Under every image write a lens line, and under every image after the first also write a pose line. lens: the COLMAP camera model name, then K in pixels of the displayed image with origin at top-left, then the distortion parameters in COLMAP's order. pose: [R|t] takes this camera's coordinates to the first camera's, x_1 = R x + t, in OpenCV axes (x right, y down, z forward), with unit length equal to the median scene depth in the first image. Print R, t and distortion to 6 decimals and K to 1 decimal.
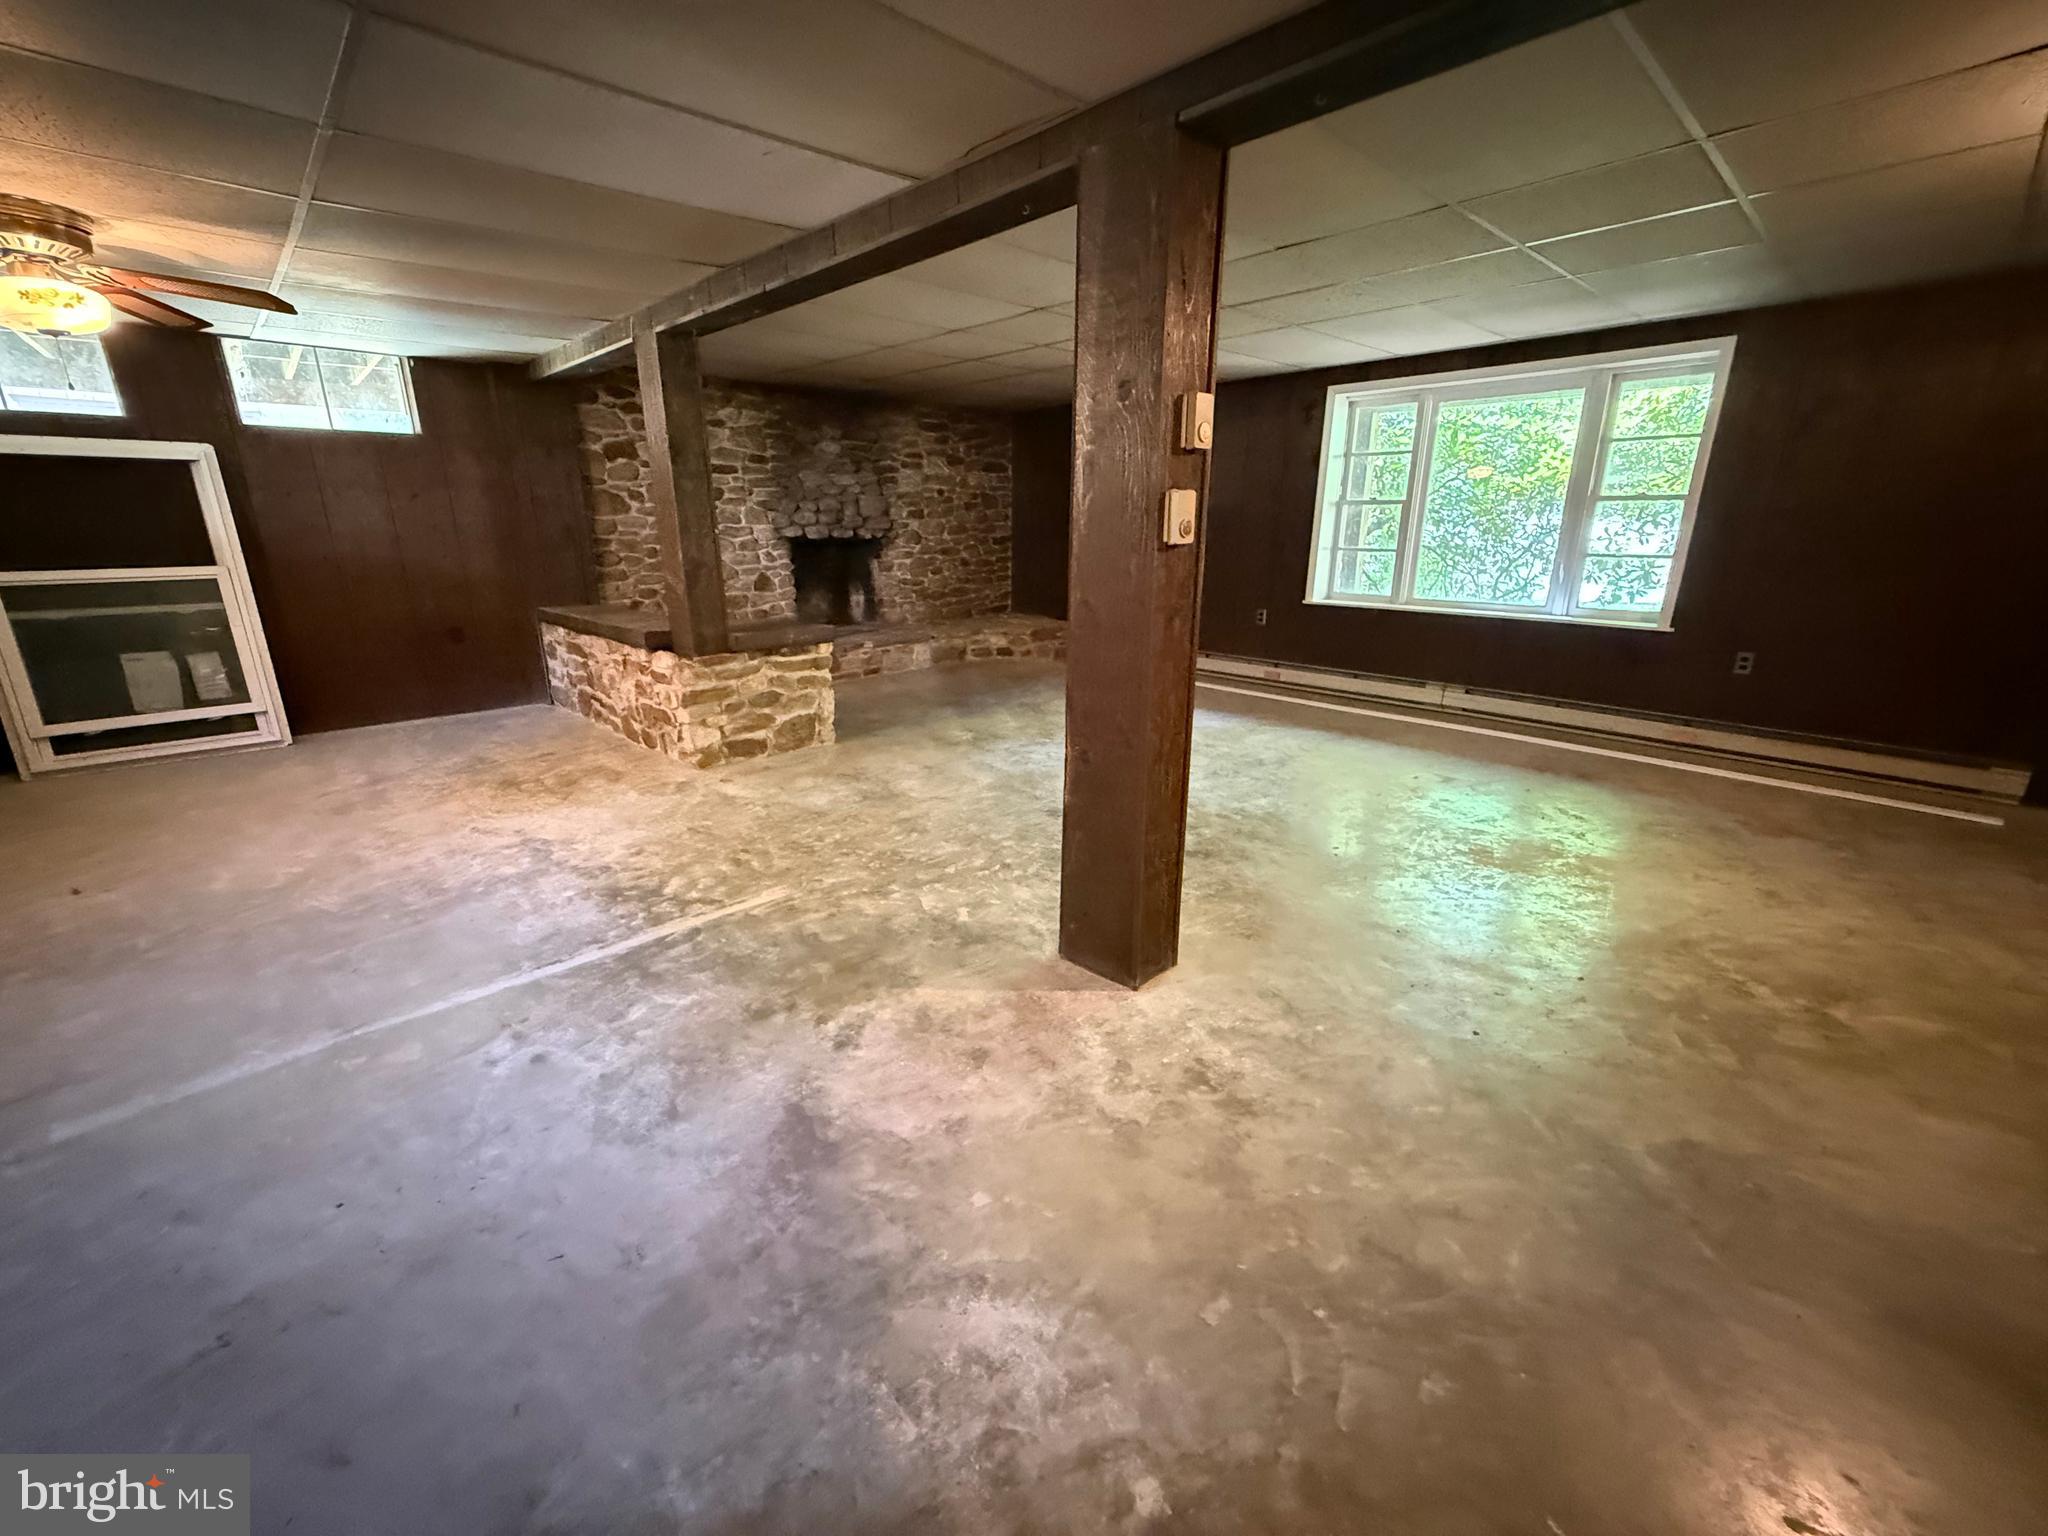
lens RADIAL K [[825.2, 0, 1029.3], [0, 825.2, 762.3], [0, 0, 1]] dist [0.001821, 0.000598]
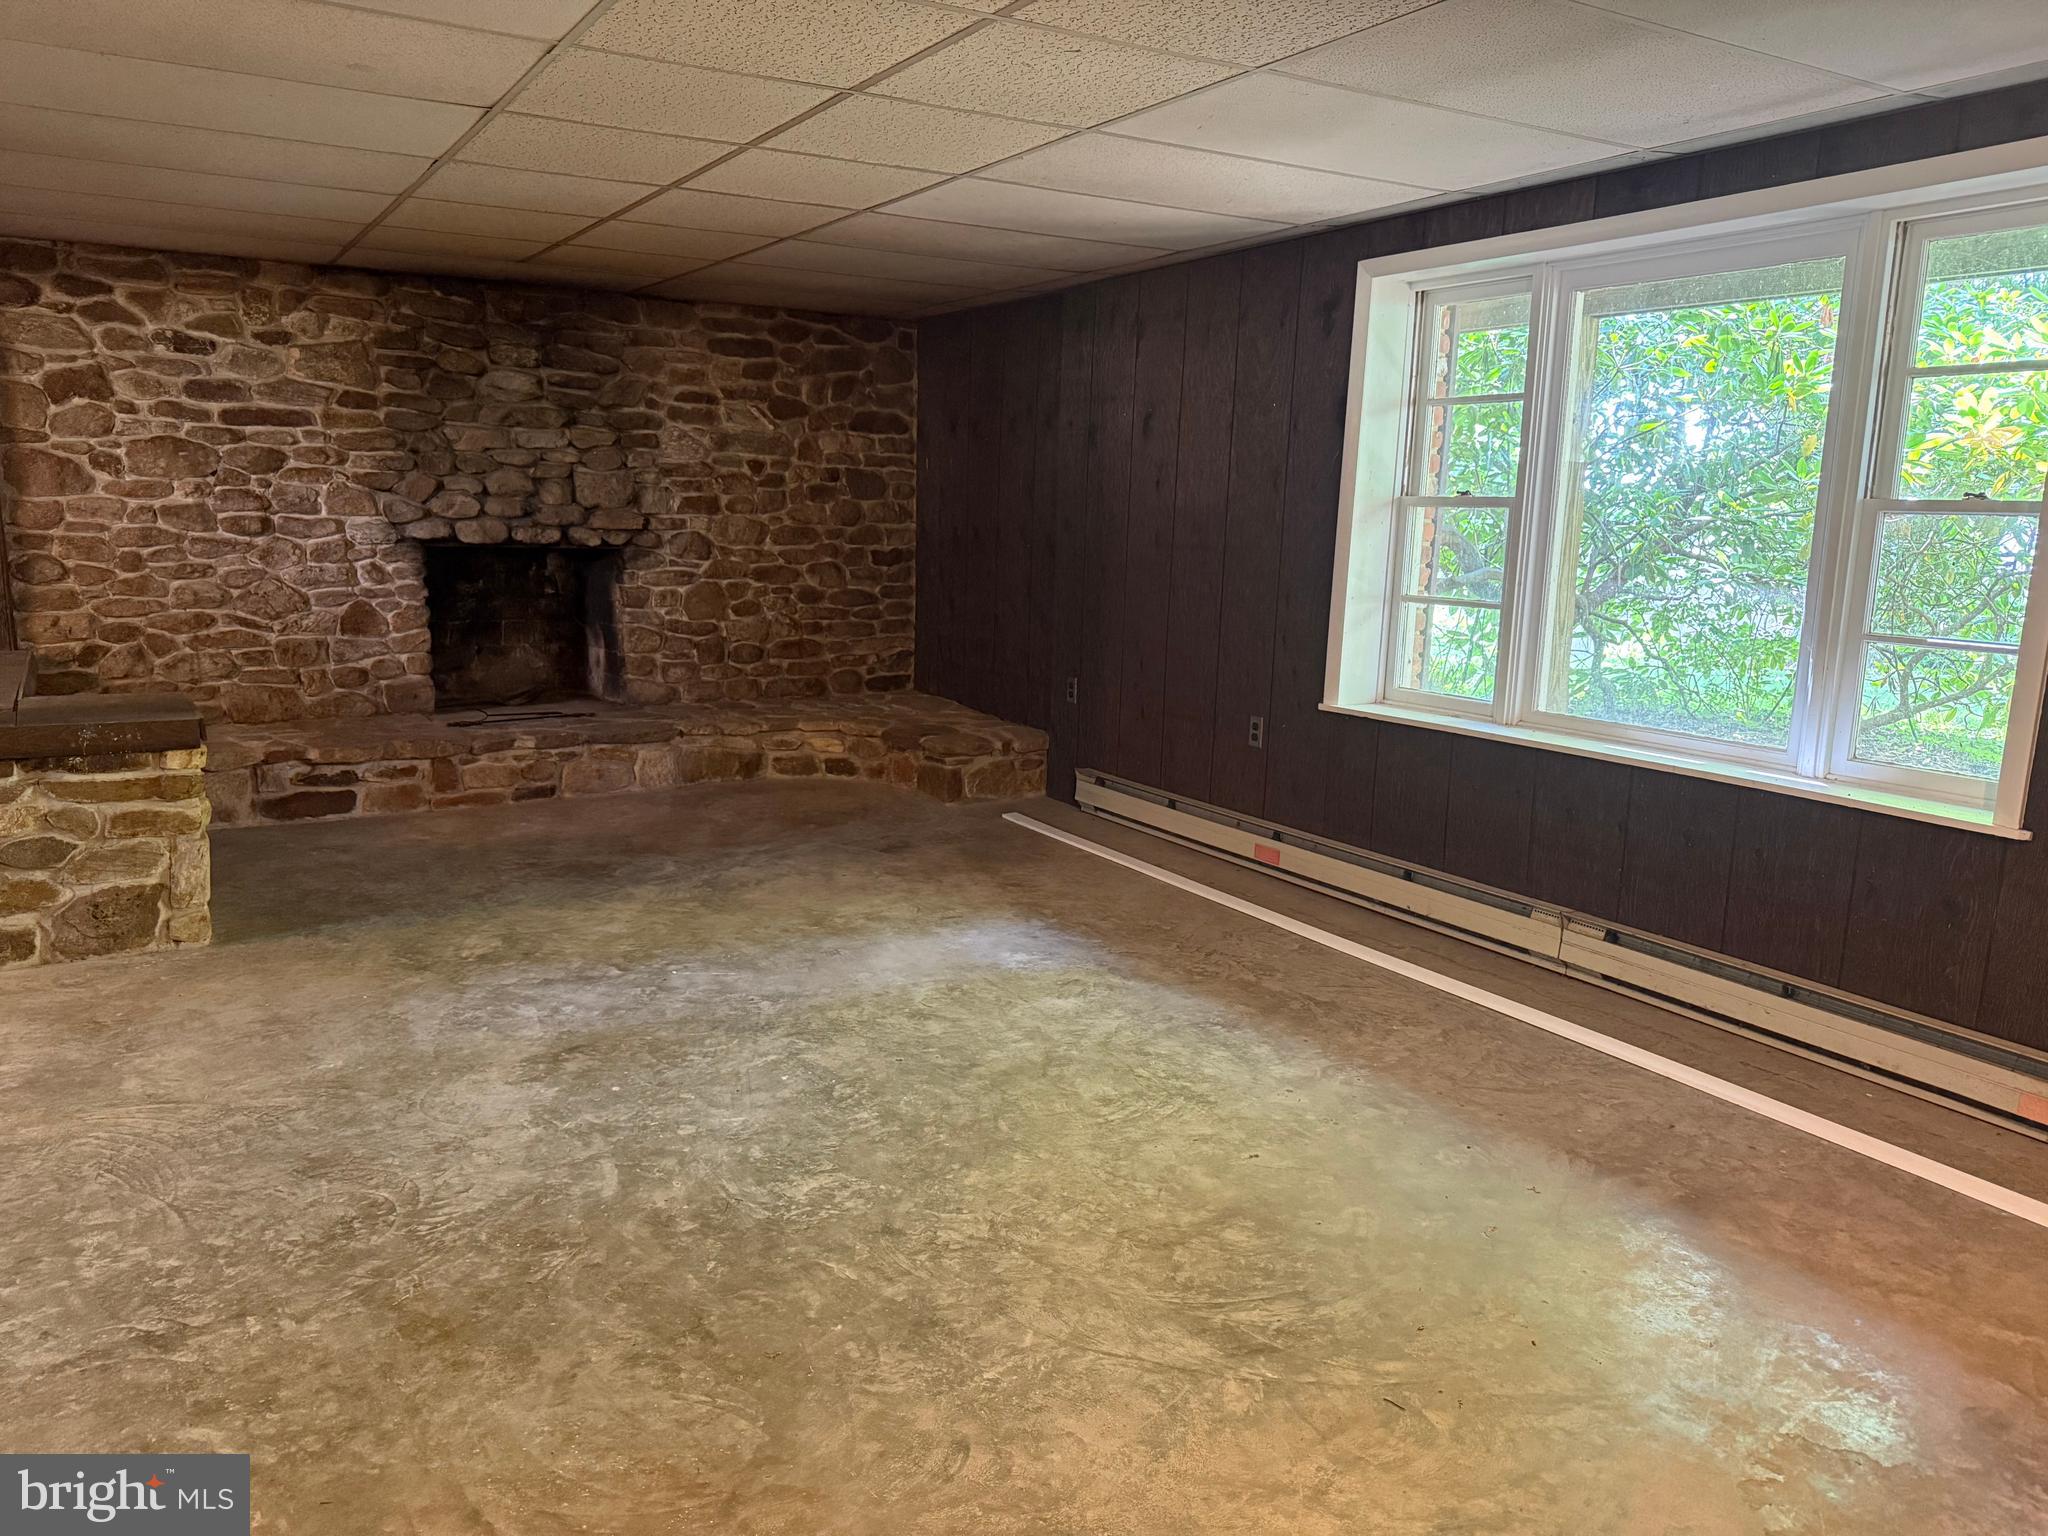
lens RADIAL K [[1448.6, 0, 1027.7], [0, 1448.6, 780.0], [0, 0, 1]] dist [0.042687, -0.061575]
pose [[0.978465, 0.060091, -0.197473, 0.309758], [-0.079762, 0.992446, -0.093215, -0.058434], [0.190380, 0.106959, 0.975866, 0.155551]]
